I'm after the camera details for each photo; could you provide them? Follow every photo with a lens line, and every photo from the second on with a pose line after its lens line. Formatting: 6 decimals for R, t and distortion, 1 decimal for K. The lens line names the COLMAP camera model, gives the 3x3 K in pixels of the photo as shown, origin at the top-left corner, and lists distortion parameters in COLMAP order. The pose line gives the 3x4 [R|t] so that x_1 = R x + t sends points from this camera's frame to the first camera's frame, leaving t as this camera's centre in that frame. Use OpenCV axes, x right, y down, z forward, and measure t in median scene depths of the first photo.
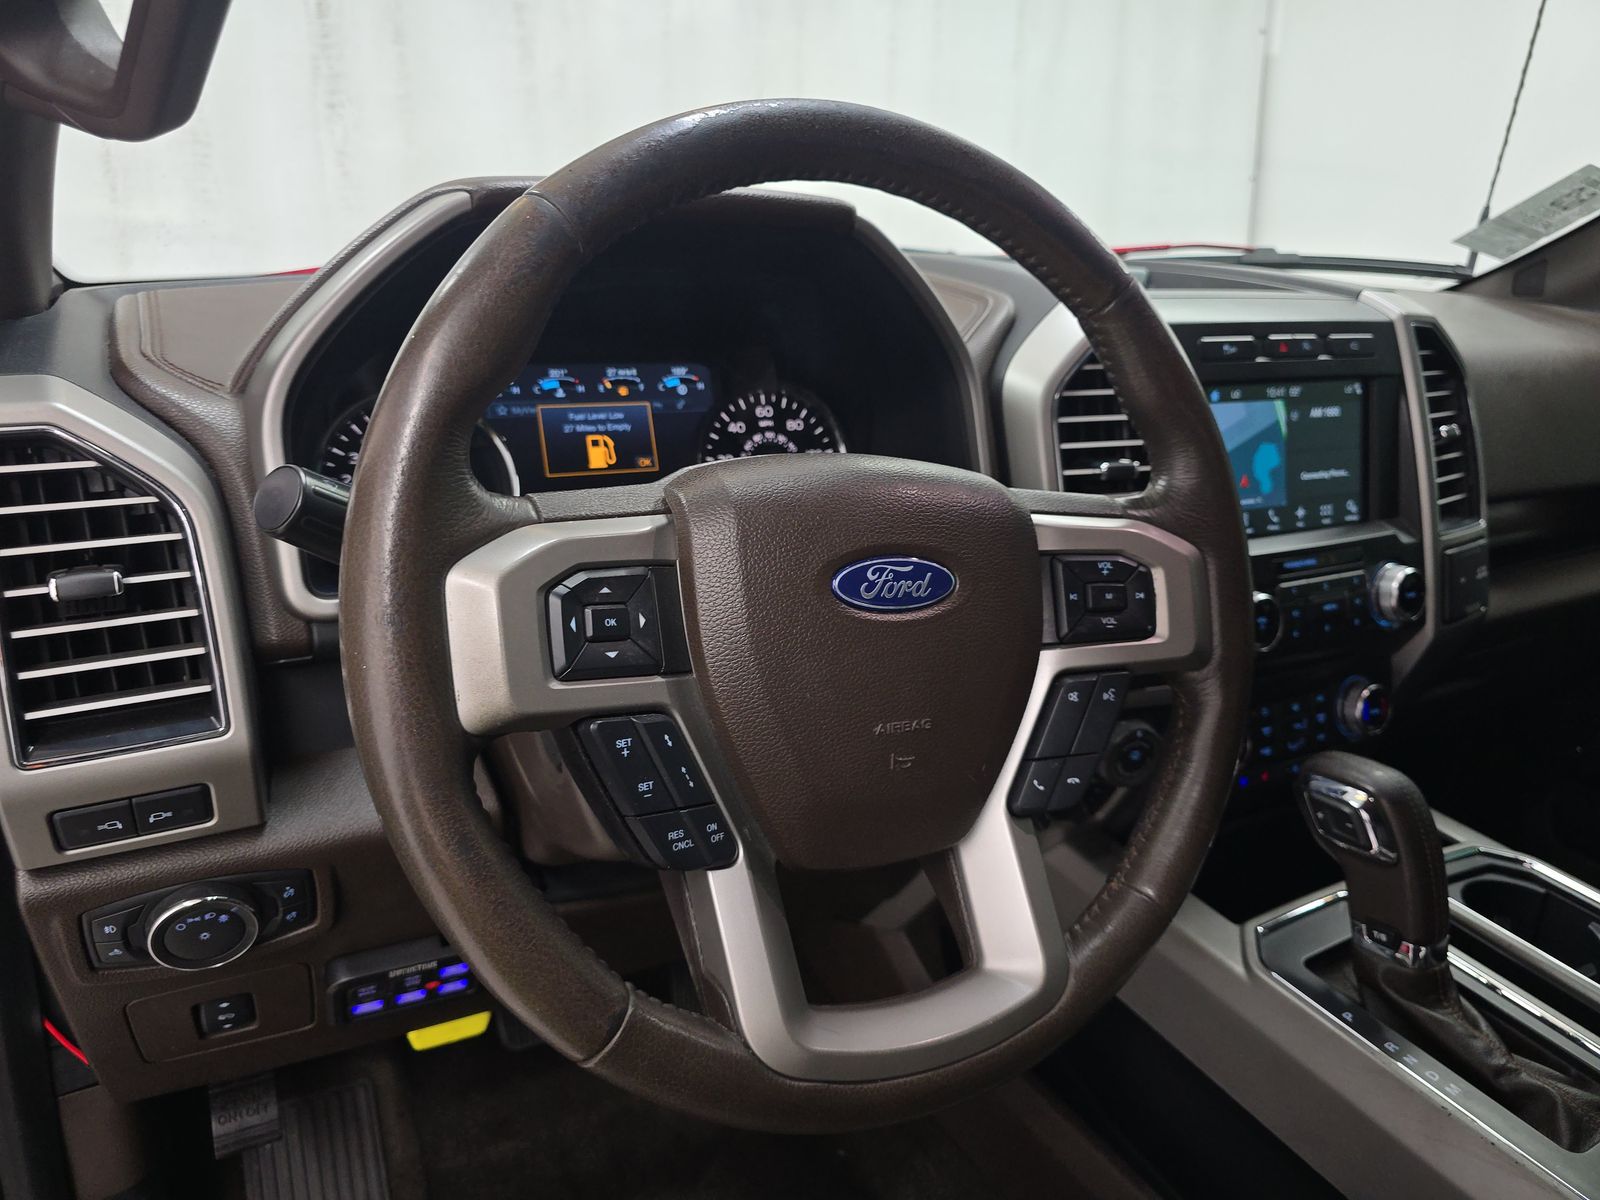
lens RADIAL K [[1067.9, 0, 854.9], [0, 1067.9, 606.0], [0, 0, 1]] dist [-0.004378, -0.004906]
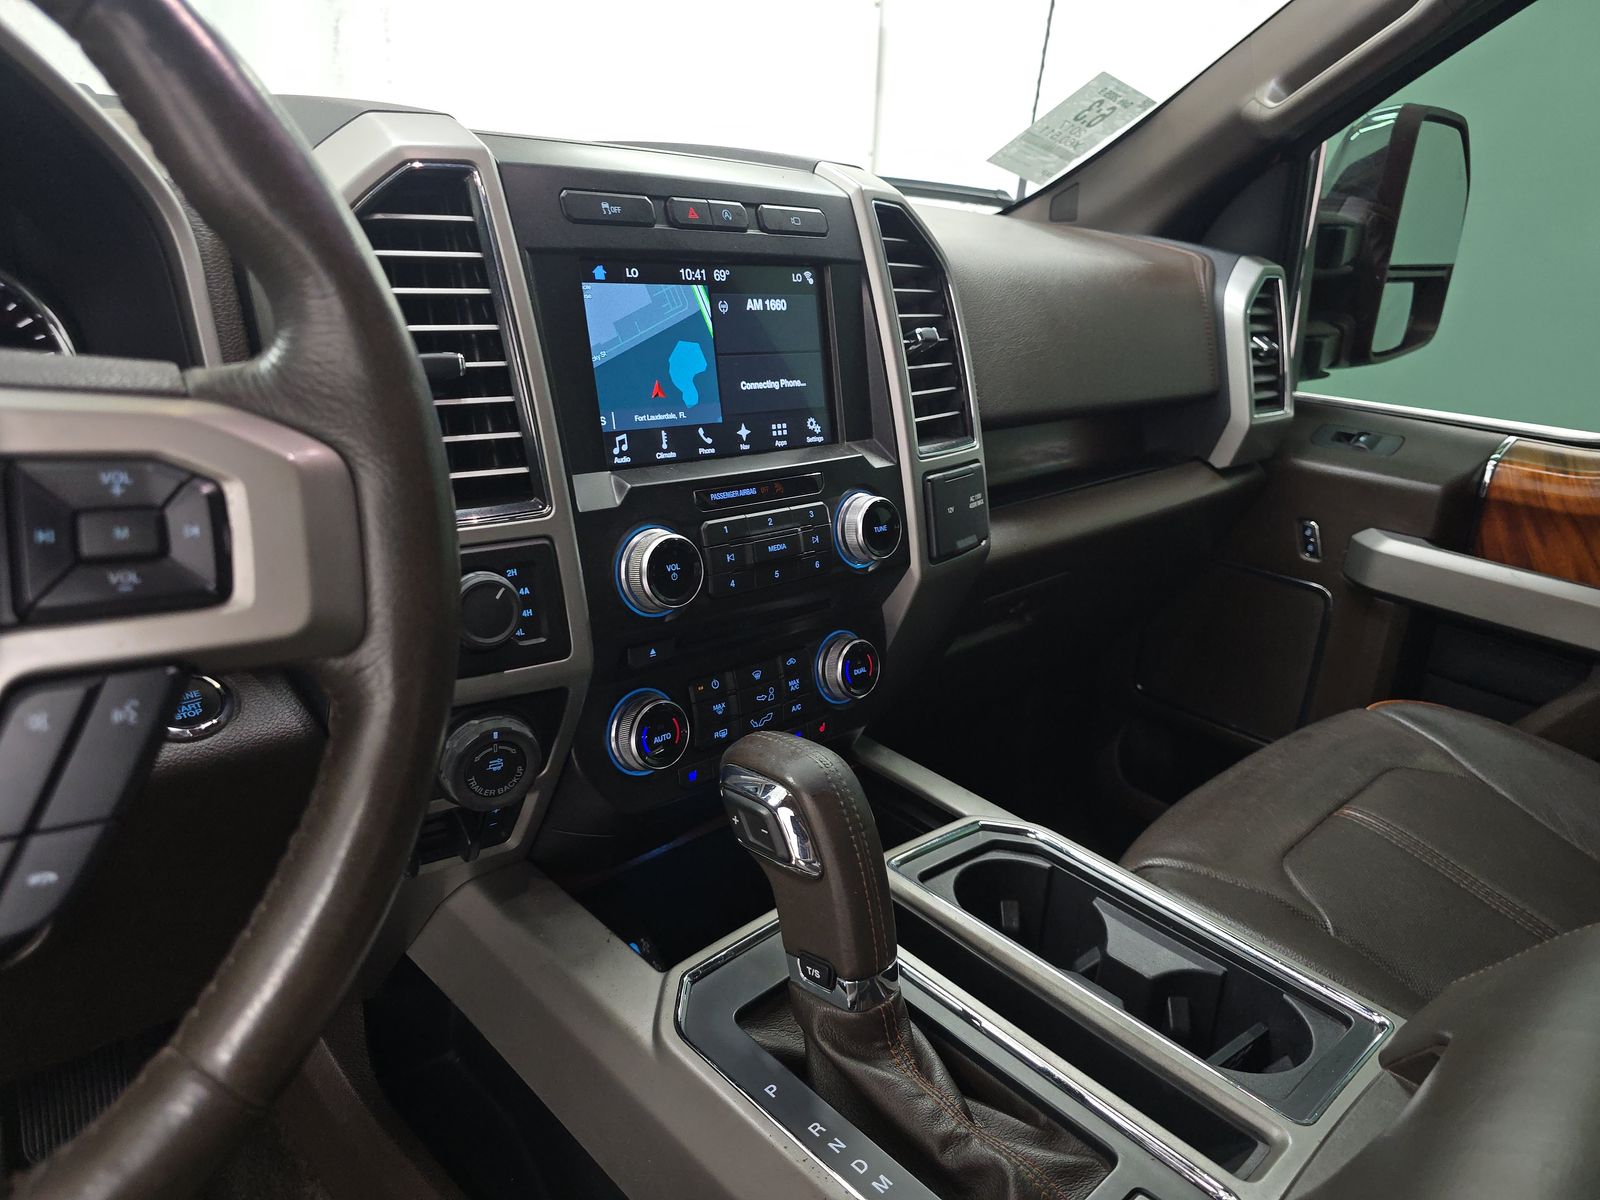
lens RADIAL K [[1082.5, 0, 800.0], [0, 1082.5, 600.0], [0, 0, 1]] dist [0.028422, -0.031949]
pose [[0.963362, -0.061816, 0.260985, 0.249724], [0.055728, 0.997975, 0.030672, 0.015937], [-0.262352, -0.015004, 0.964855, 0.215761]]
